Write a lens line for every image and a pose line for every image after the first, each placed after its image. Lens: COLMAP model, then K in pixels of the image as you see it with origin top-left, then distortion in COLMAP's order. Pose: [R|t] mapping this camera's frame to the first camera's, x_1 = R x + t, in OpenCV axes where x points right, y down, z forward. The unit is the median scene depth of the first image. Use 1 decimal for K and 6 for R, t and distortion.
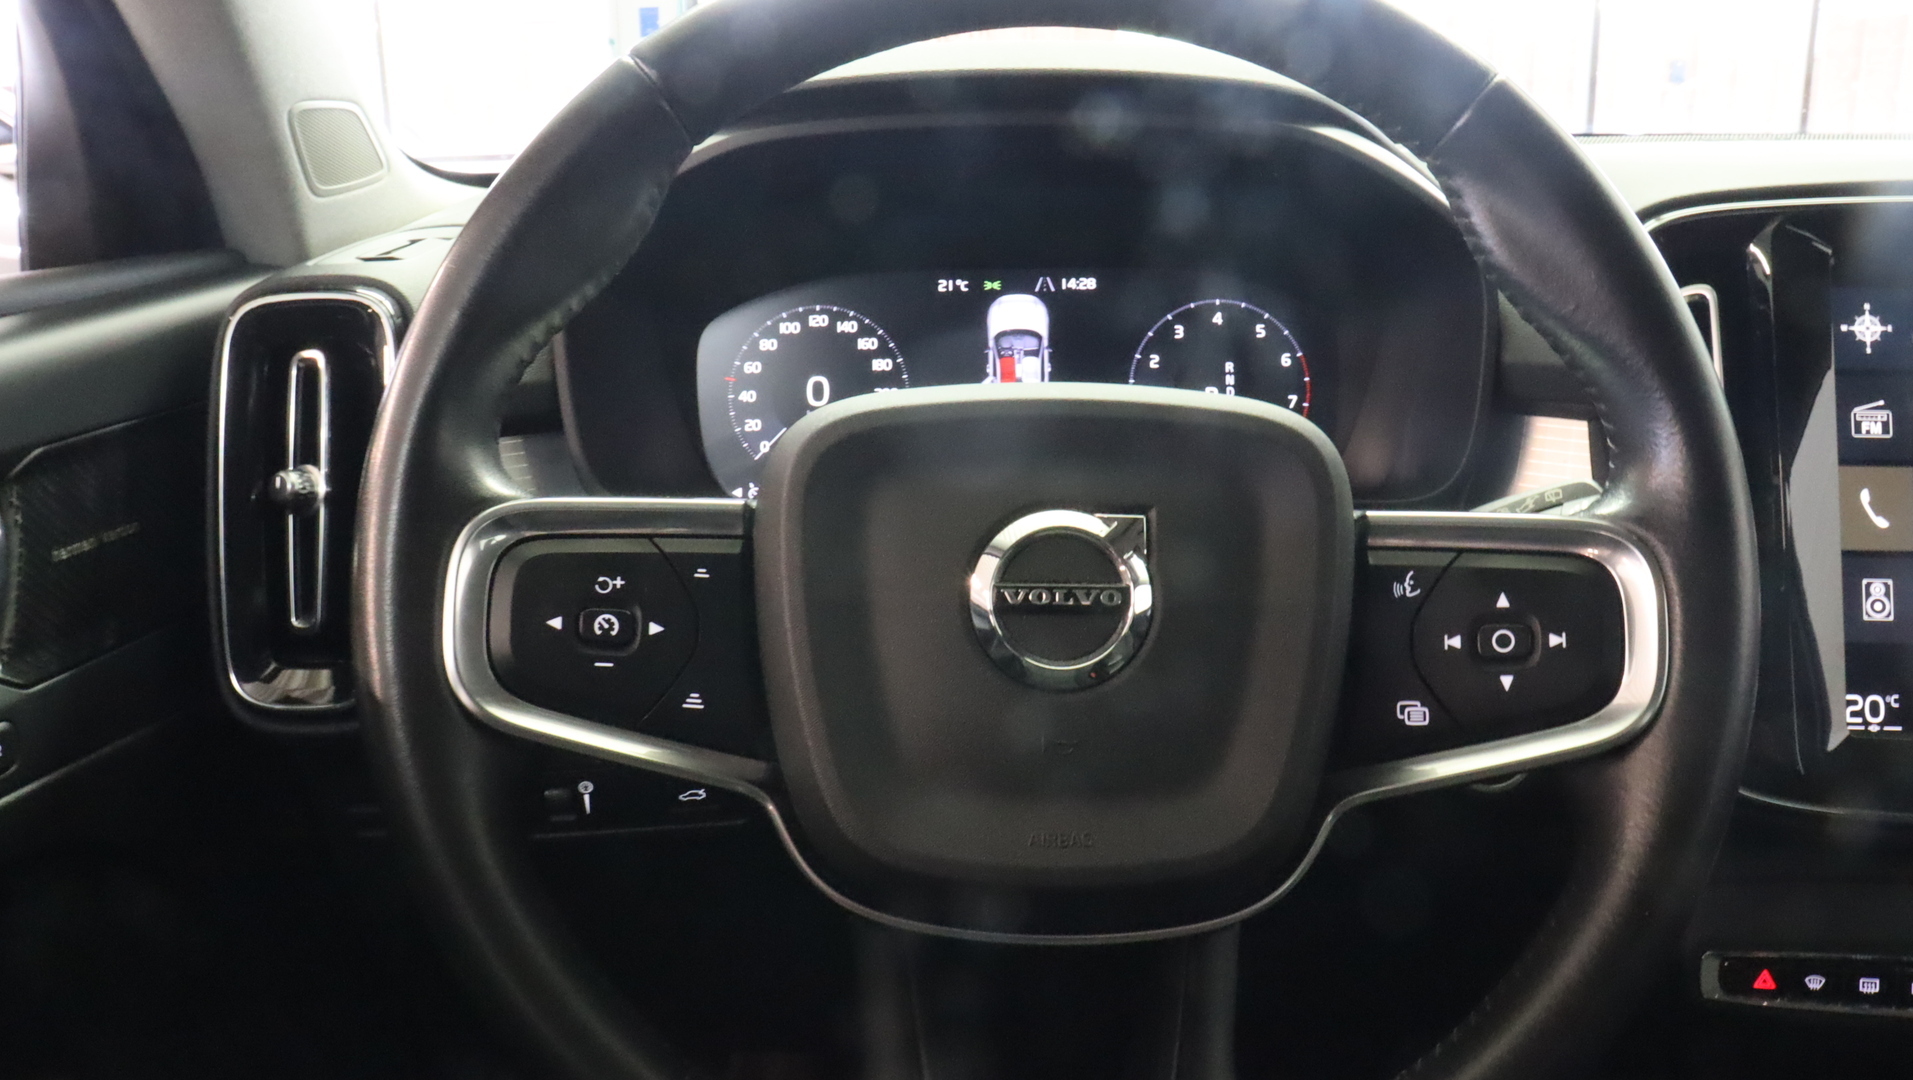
lens RADIAL K [[1519.8, 0, 967.6], [0, 1519.8, 522.2], [0, 0, 1]] dist [-0.155233, 0.089208]
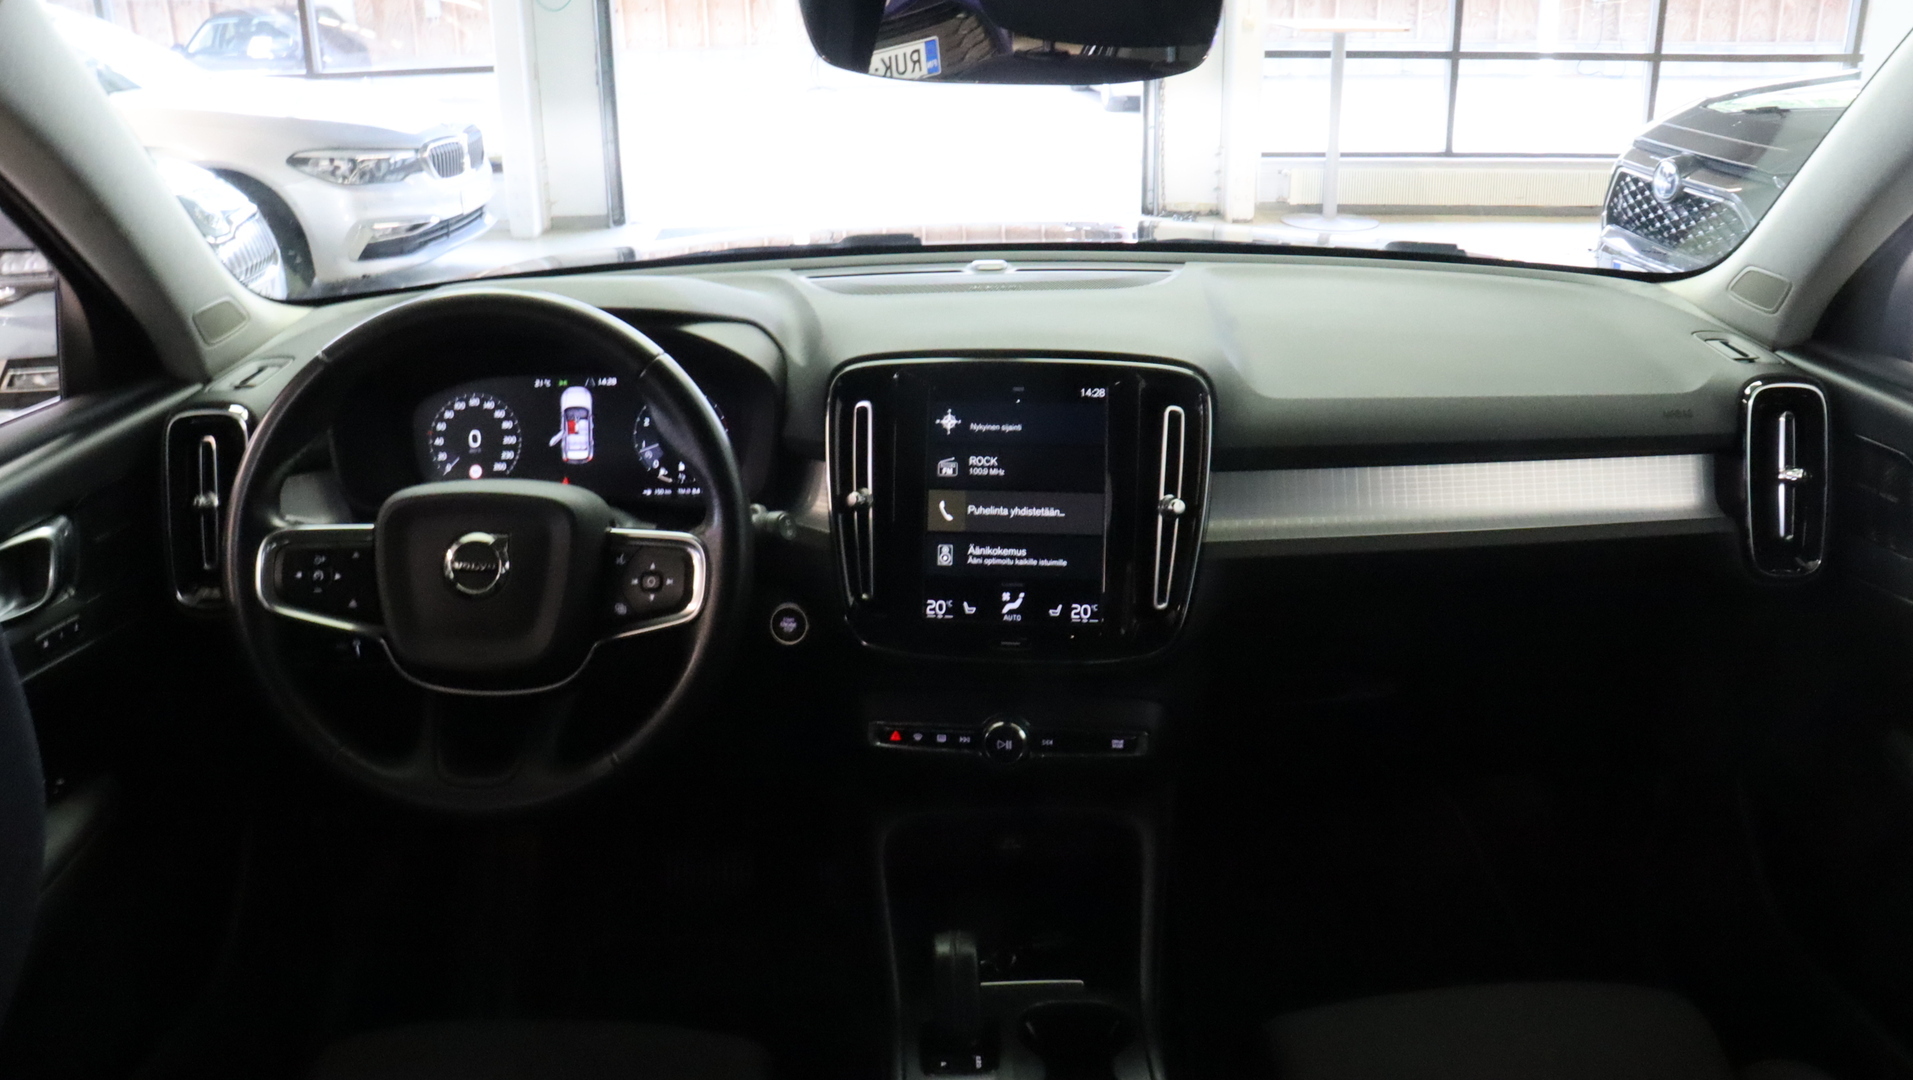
lens RADIAL K [[1519.8, 0, 958.1], [0, 1519.8, 521.3], [0, 0, 1]] dist [-0.155233, 0.089208]
pose [[0.999589, -0.003907, 0.028393, 0.547949], [0.001662, 0.996901, 0.078653, -0.155157], [-0.028613, -0.078573, 0.996498, -1.093961]]
